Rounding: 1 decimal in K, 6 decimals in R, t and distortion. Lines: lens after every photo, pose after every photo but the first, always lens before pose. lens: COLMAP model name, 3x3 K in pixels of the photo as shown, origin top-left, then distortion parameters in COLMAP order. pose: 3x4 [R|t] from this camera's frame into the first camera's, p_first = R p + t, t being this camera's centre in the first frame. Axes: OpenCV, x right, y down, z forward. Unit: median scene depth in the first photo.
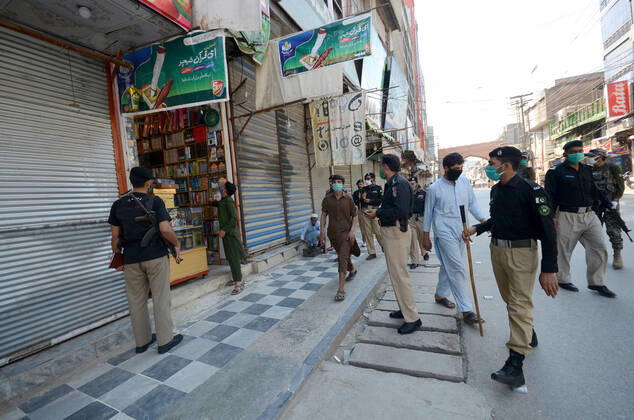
lens RADIAL K [[273.0, 0, 318.8], [0, 273.0, 210.8], [0, 0, 1]] dist [-0.002199, -0.009575]
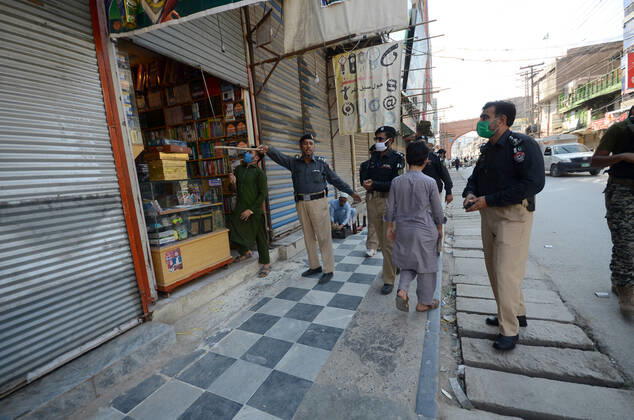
lens RADIAL K [[273.0, 0, 318.7], [0, 273.0, 211.5], [0, 0, 1]] dist [-0.002199, -0.009575]
pose [[0.999860, -0.000186, 0.016715, -0.168372], [-0.001302, 0.996033, 0.088978, 0.009909], [-0.016666, -0.088987, 0.995893, 0.219330]]
